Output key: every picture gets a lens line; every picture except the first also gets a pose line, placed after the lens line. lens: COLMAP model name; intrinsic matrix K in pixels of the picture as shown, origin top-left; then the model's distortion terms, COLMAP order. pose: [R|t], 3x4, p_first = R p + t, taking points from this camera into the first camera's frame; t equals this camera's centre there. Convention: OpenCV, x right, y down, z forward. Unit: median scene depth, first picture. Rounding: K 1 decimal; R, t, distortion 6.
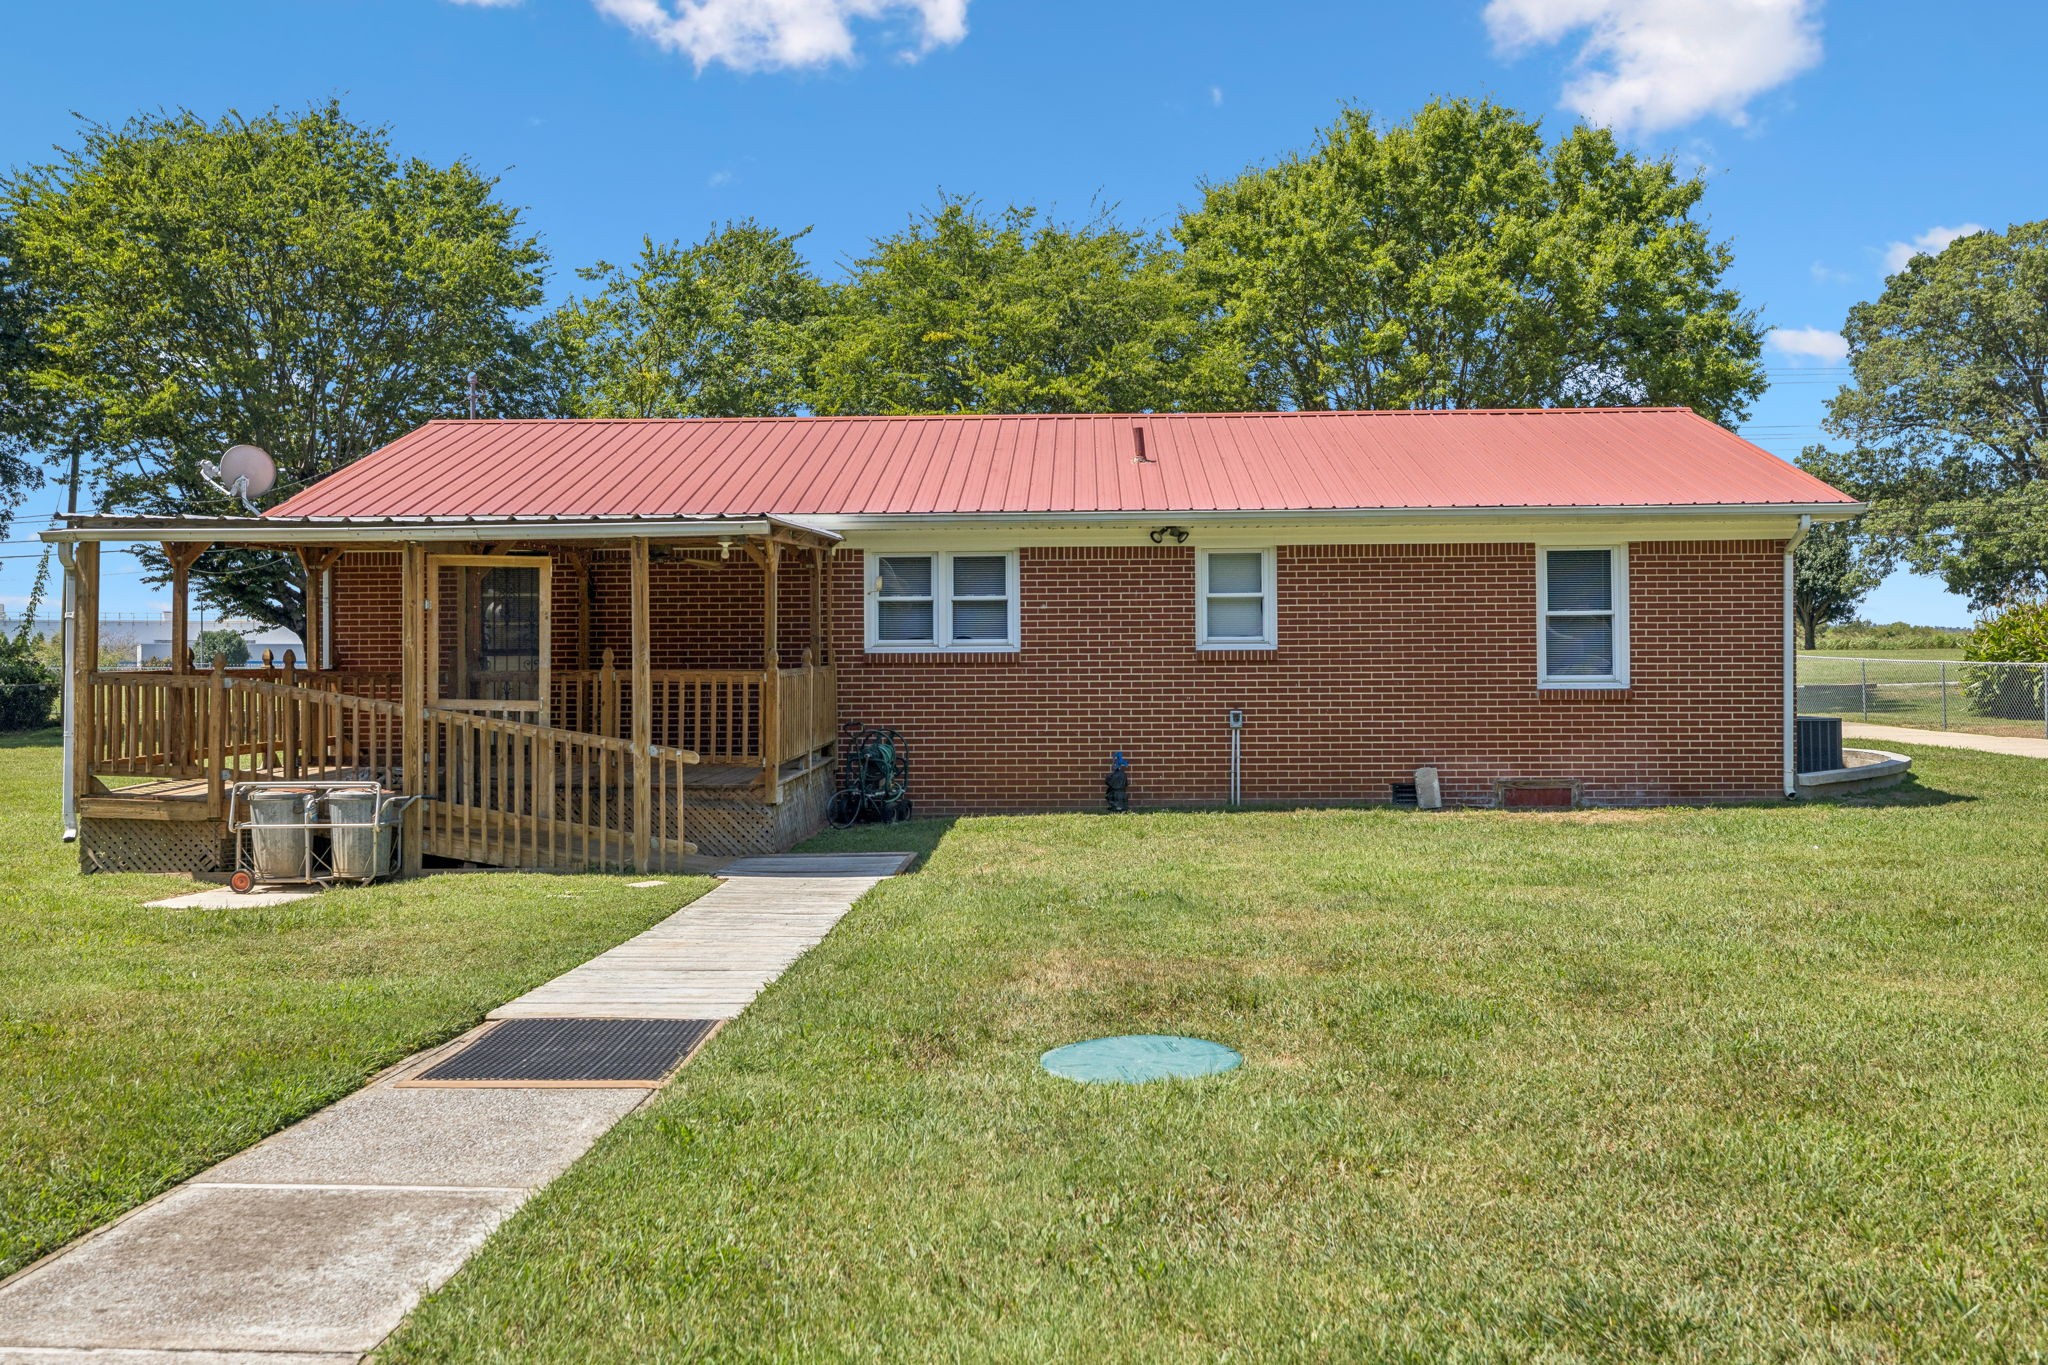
lens RADIAL K [[1754.9, 0, 1034.9], [0, 1754.9, 683.7], [0, 0, 1]] dist [-0.004221, 0.015378]
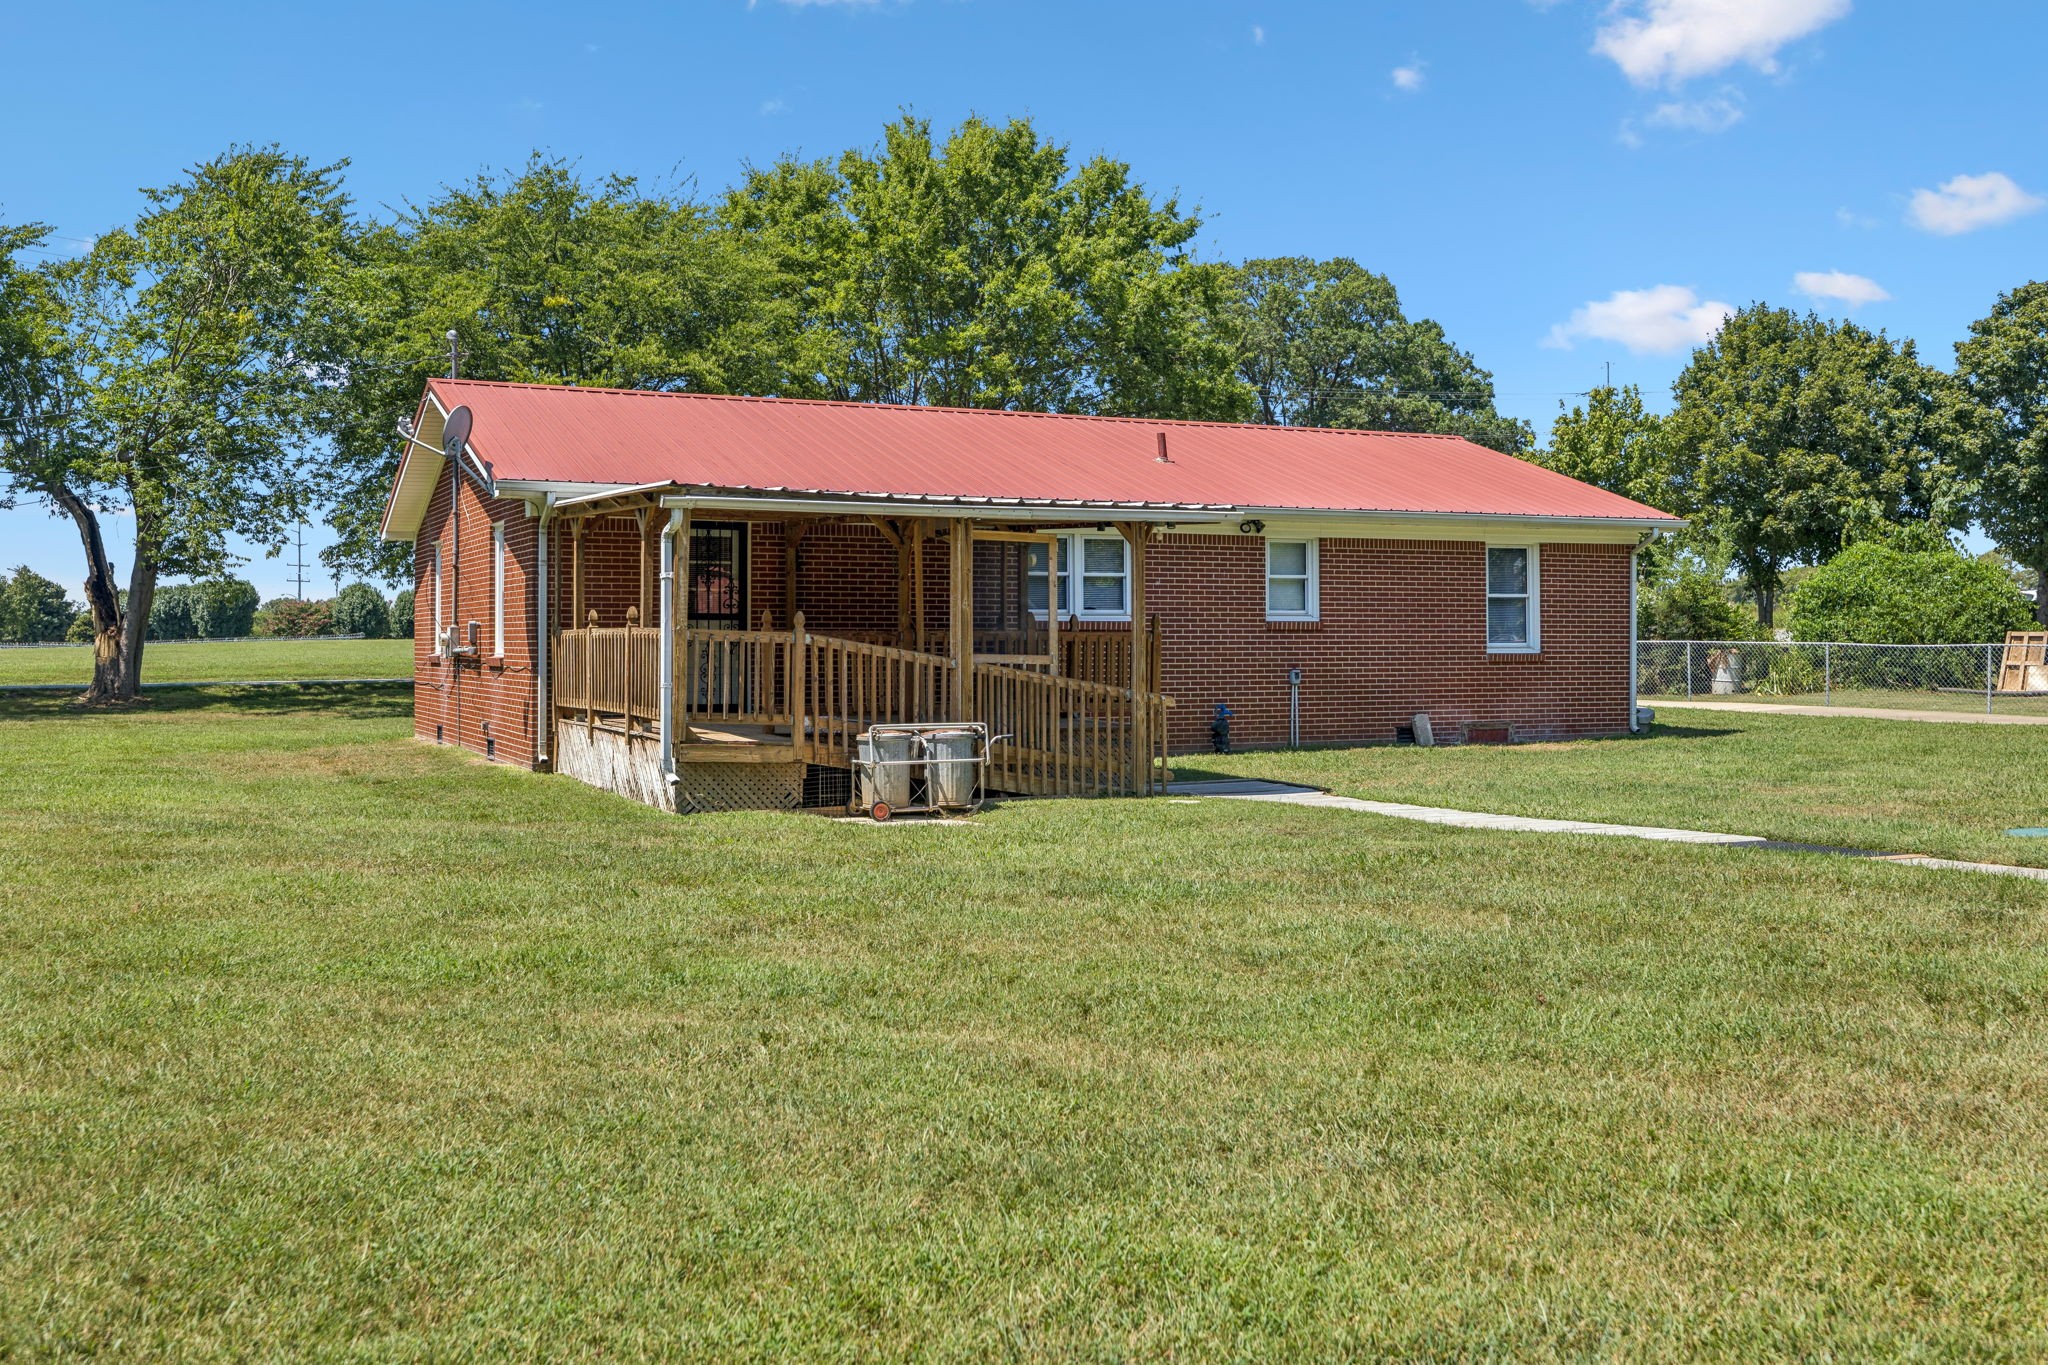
lens RADIAL K [[1862.7, 0, 1011.4], [0, 1862.7, 673.1], [0, 0, 1]] dist [0.005187, 0.000000]
pose [[0.897263, -0.002029, 0.441491, -0.641897], [0.000637, 0.999994, 0.003300, 0.012962], [-0.441495, -0.002680, 0.897260, -0.092092]]
